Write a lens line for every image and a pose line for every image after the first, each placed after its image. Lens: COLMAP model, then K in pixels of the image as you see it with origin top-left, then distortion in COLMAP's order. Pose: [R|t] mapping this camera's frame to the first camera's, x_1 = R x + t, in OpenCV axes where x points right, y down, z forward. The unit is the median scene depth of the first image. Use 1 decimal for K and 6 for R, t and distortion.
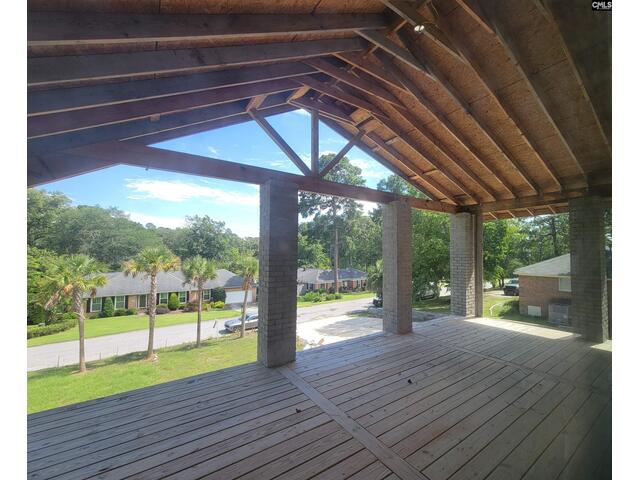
lens RADIAL K [[275.7, 0, 320.0], [0, 275.7, 240.0], [0, 0, 1]] dist [-0.002428, -0.000090]
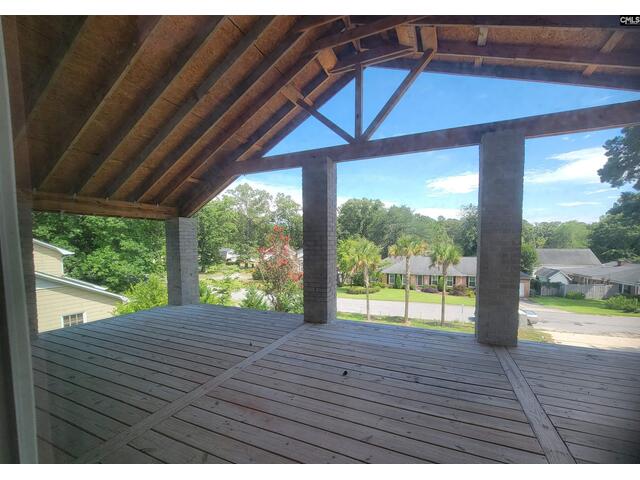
lens RADIAL K [[254.3, 0, 321.9], [0, 254.3, 254.5], [0, 0, 1]] dist [-0.000035, -0.000073]
pose [[0.536291, 0.041845, -0.842995, 0.139826], [0.038249, 0.996539, 0.073800, 0.017208], [0.843166, -0.071822, 0.532834, 0.088647]]
